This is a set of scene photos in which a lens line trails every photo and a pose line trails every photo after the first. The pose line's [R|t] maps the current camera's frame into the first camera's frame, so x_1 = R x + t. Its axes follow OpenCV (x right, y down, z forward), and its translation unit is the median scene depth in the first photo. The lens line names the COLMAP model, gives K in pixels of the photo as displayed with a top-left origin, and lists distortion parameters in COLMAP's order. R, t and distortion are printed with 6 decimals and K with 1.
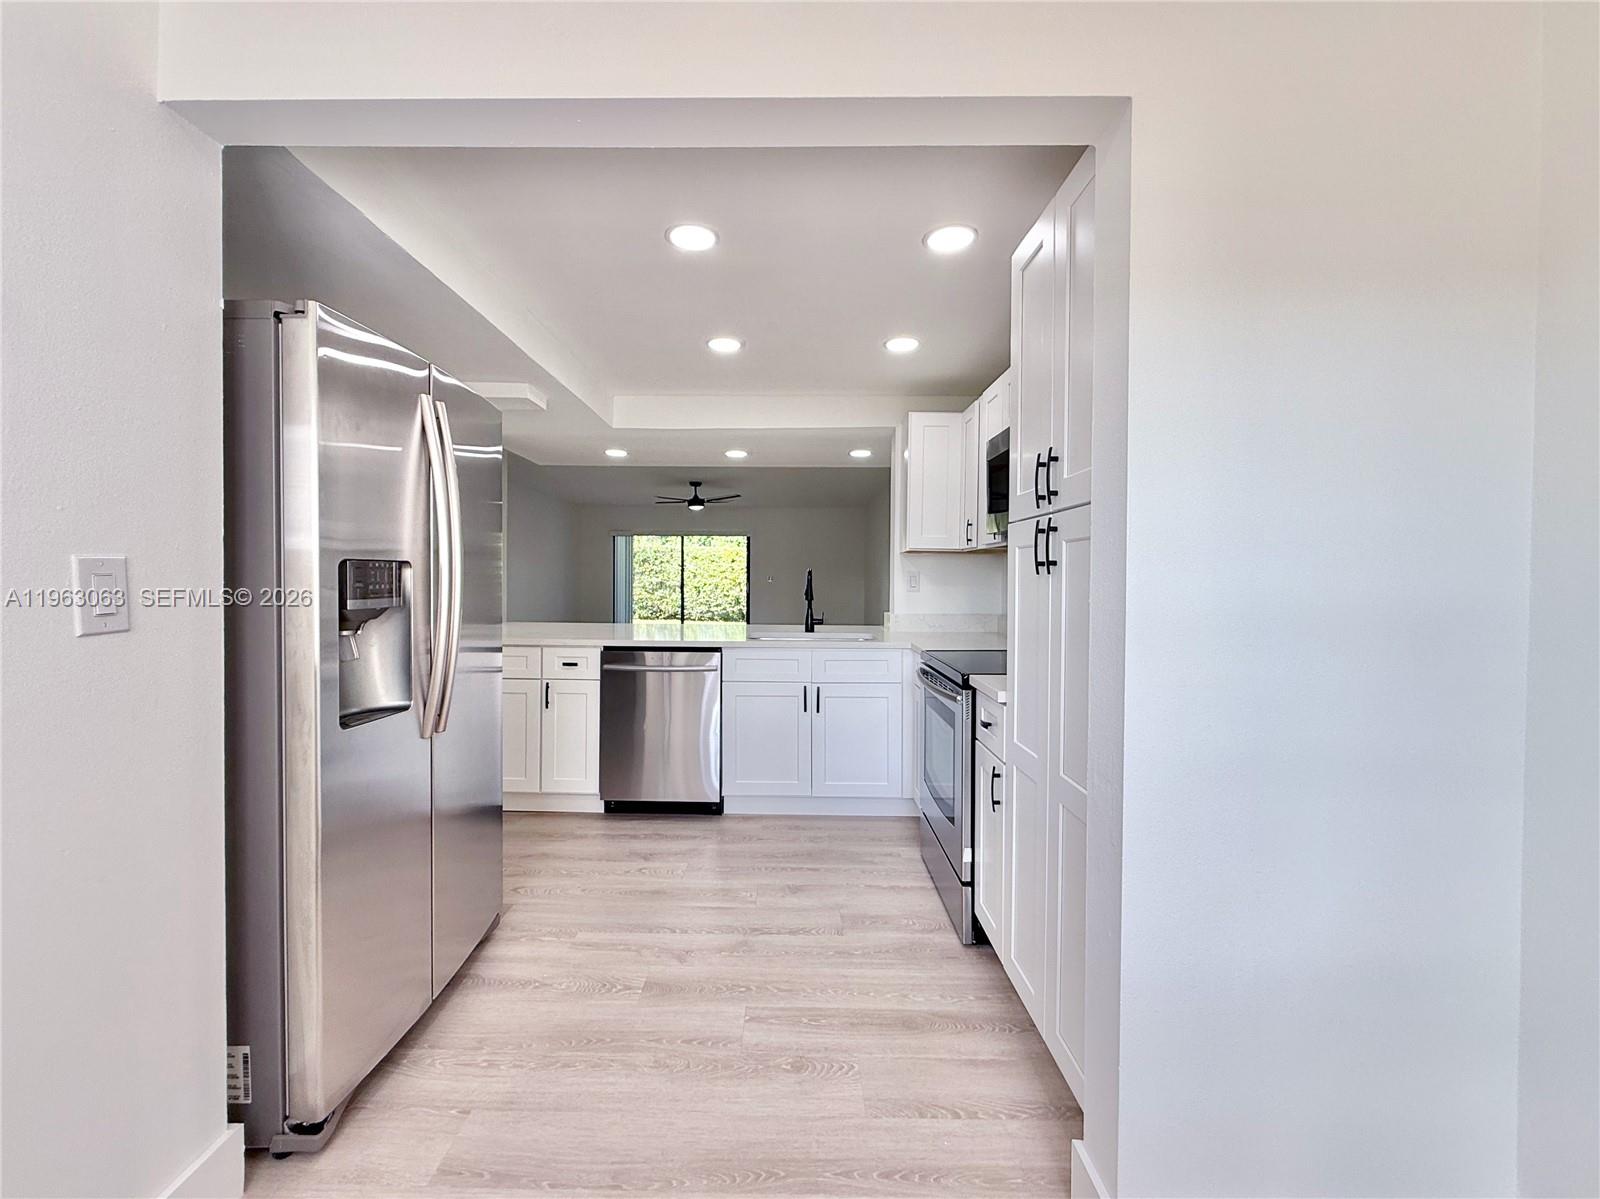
lens RADIAL K [[659.9, 0, 781.9], [0, 659.9, 588.0], [0, 0, 1]] dist [-0.000028, -0.000088]
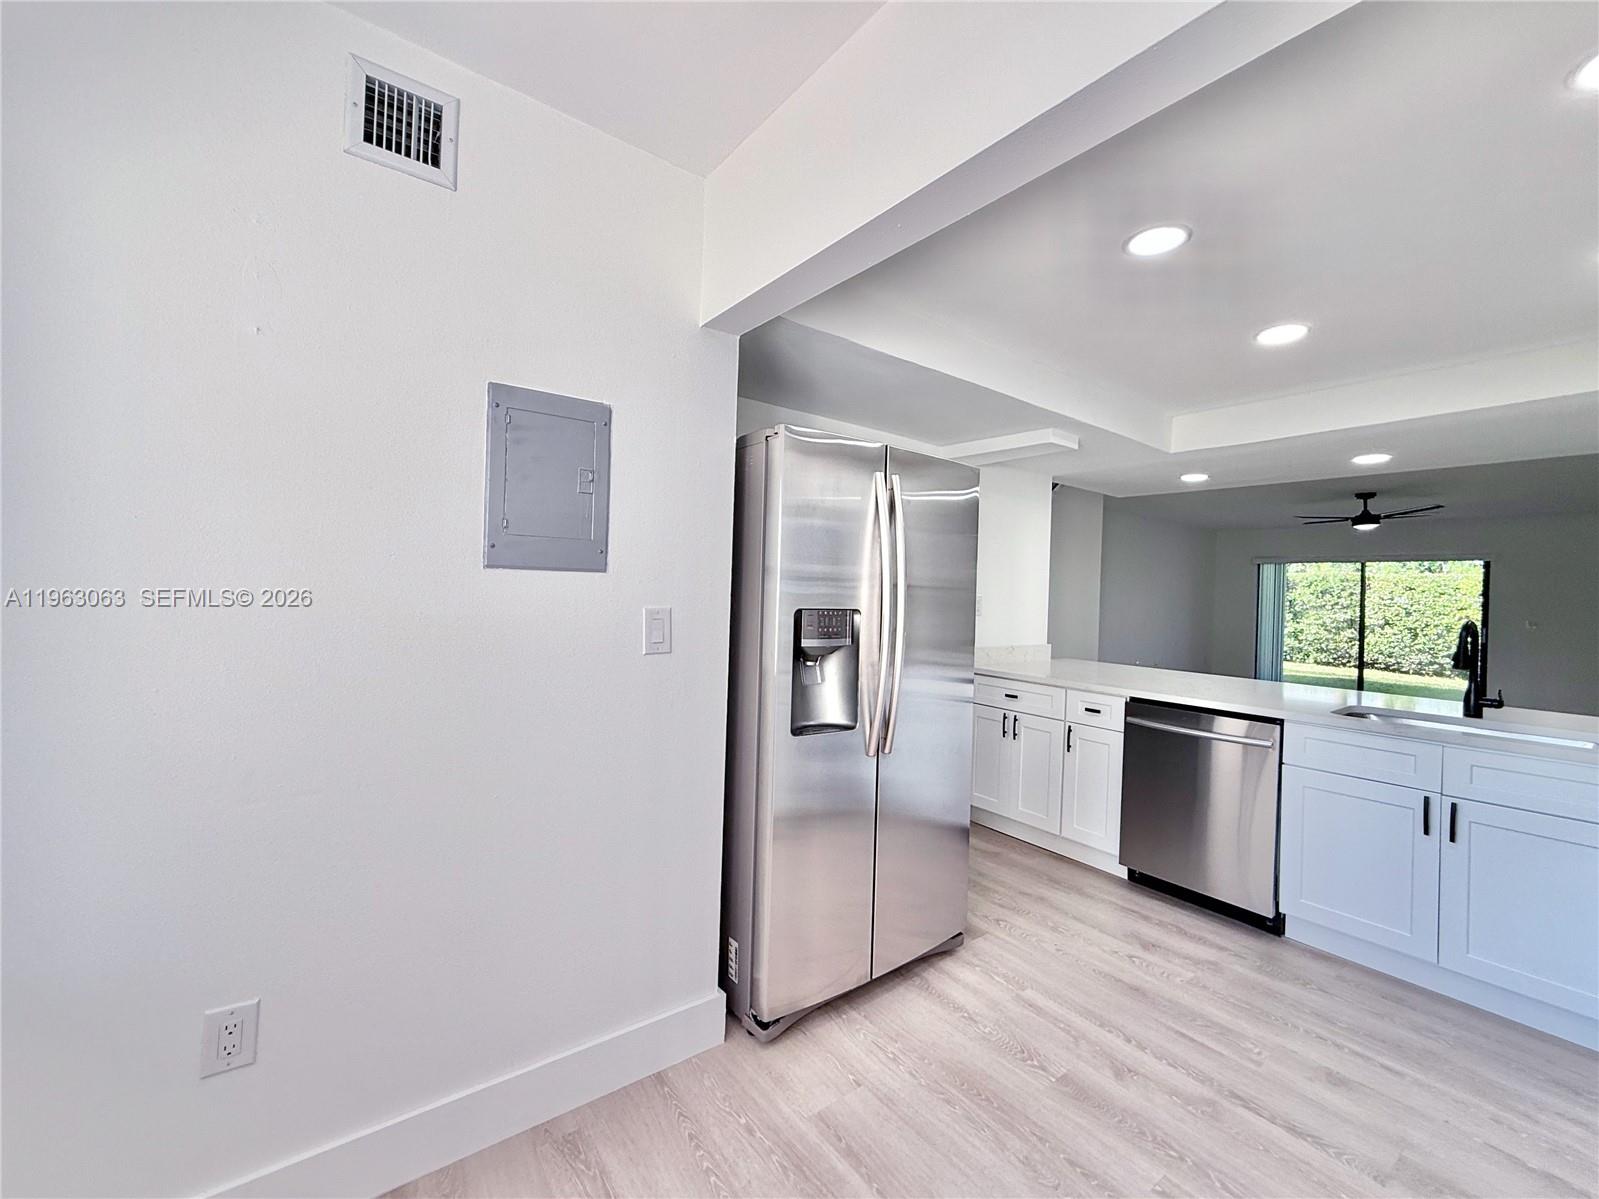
lens RADIAL K [[658.3, 0, 806.3], [0, 658.3, 592.3], [0, 0, 1]] dist [-0.000111, 0.000080]
pose [[0.621396, 0.013203, -0.783385, 0.236351], [-0.039786, 0.999100, -0.014720, -0.035247], [0.782486, 0.040315, 0.621362, 0.108795]]
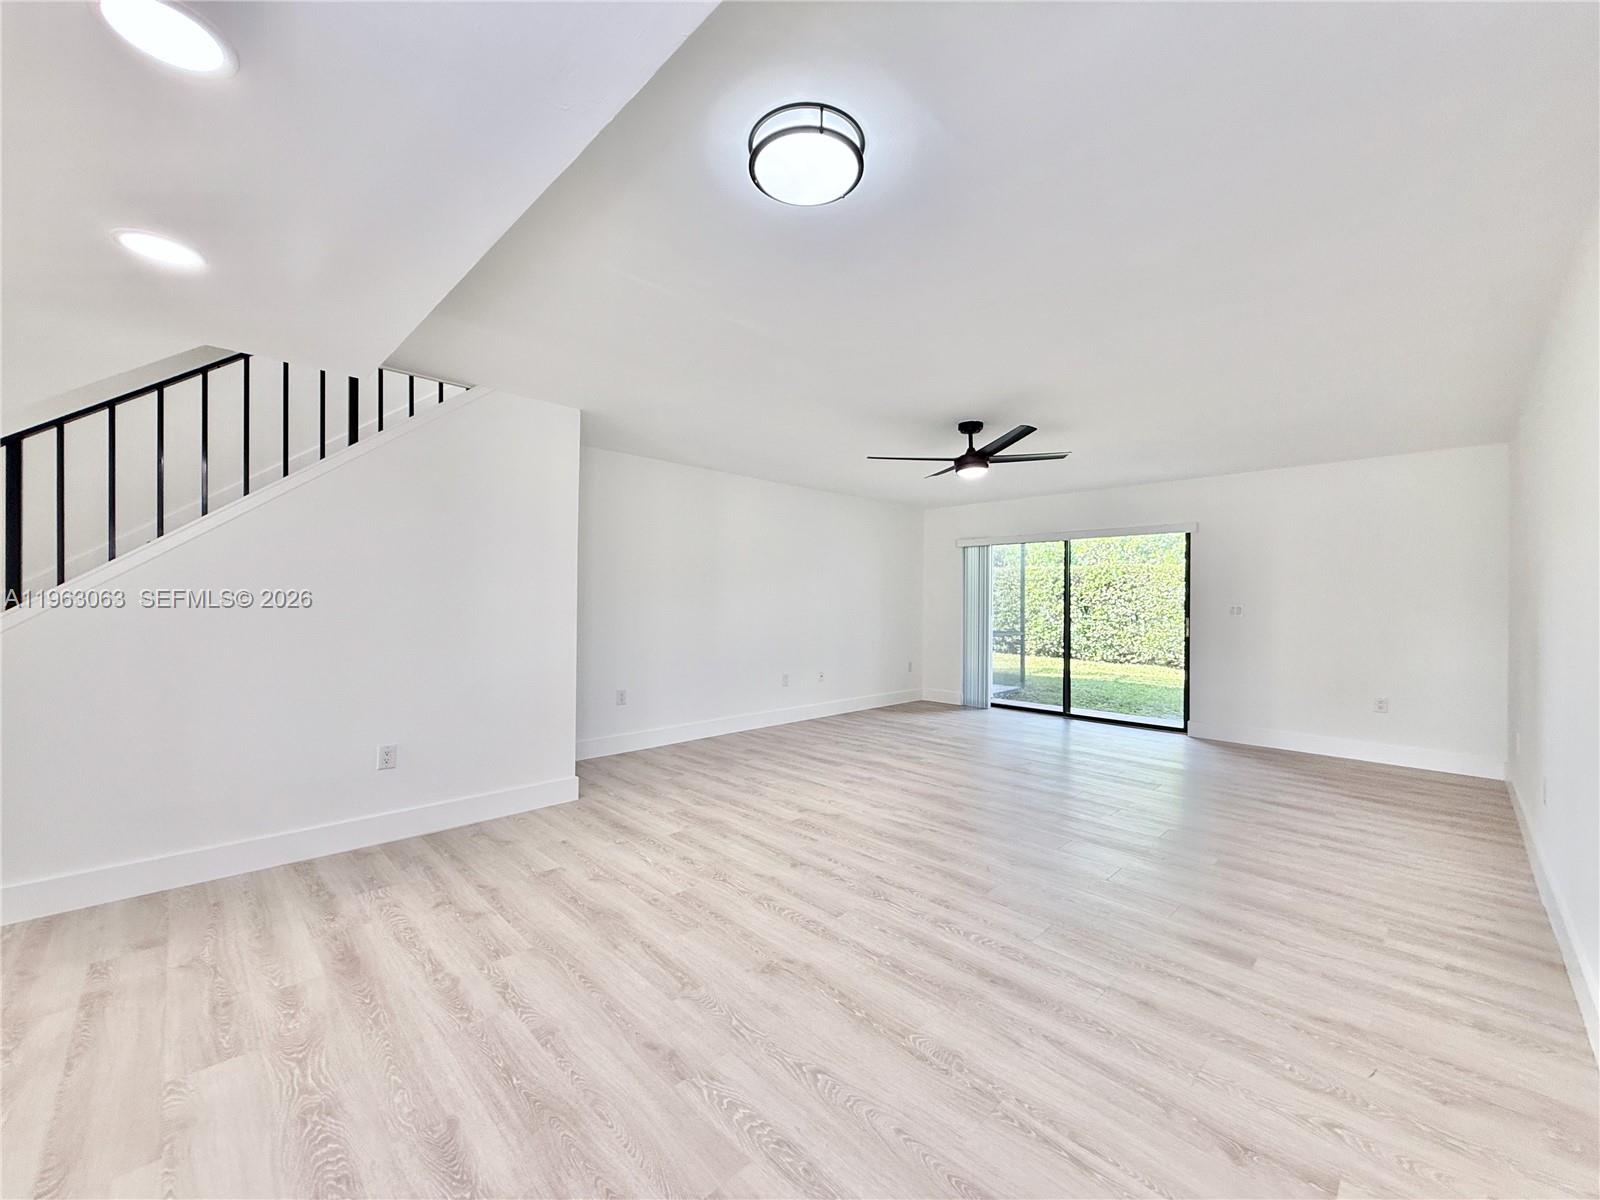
lens RADIAL K [[637.7, 0, 791.7], [0, 637.7, 601.6], [0, 0, 1]] dist [0.001313, 0.000036]
pose [[0.707890, -0.007875, -0.706279, 0.468818], [-0.010956, 0.999695, -0.022128, -0.019710], [0.706238, 0.023402, 0.707588, 1.989692]]
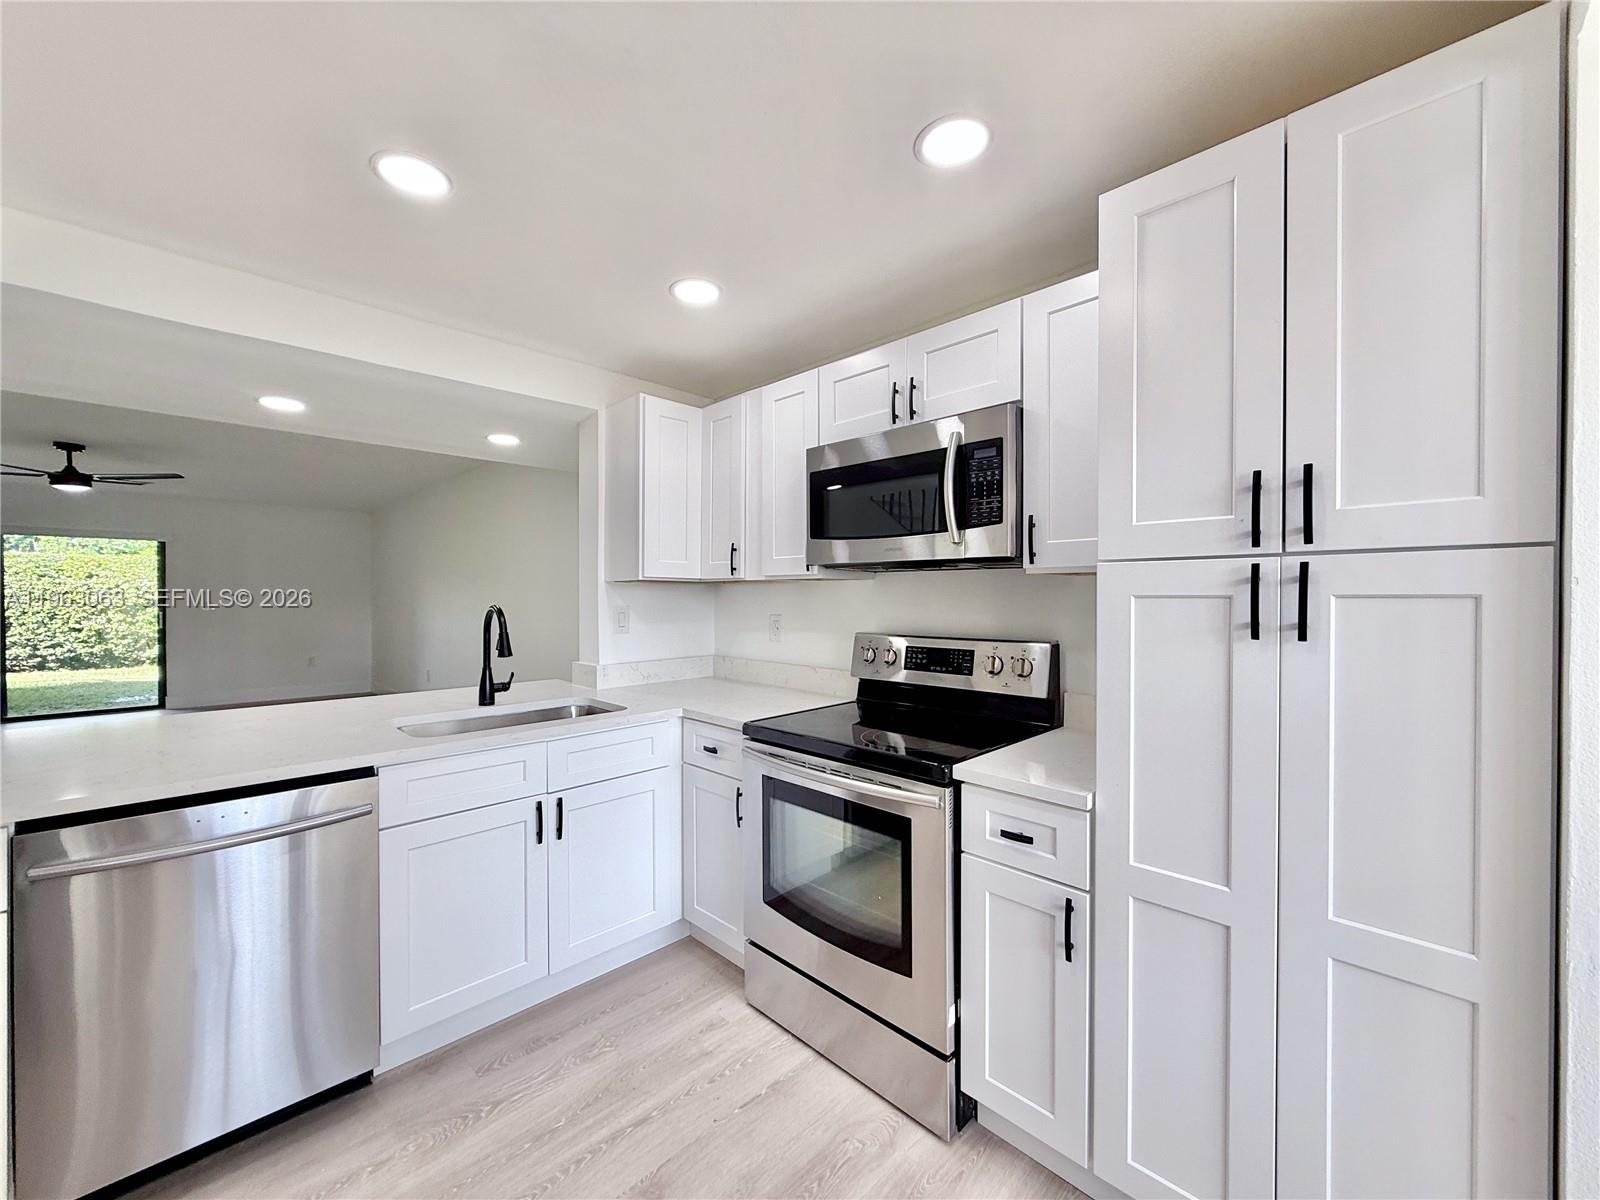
lens RADIAL K [[637.7, 0, 791.7], [0, 637.7, 601.6], [0, 0, 1]] dist [0.001313, 0.000036]
pose [[0.703942, -0.012446, 0.710148, -0.311770], [0.016104, 0.999869, 0.001560, -0.048367], [-0.710075, 0.010338, 0.704050, 0.592597]]
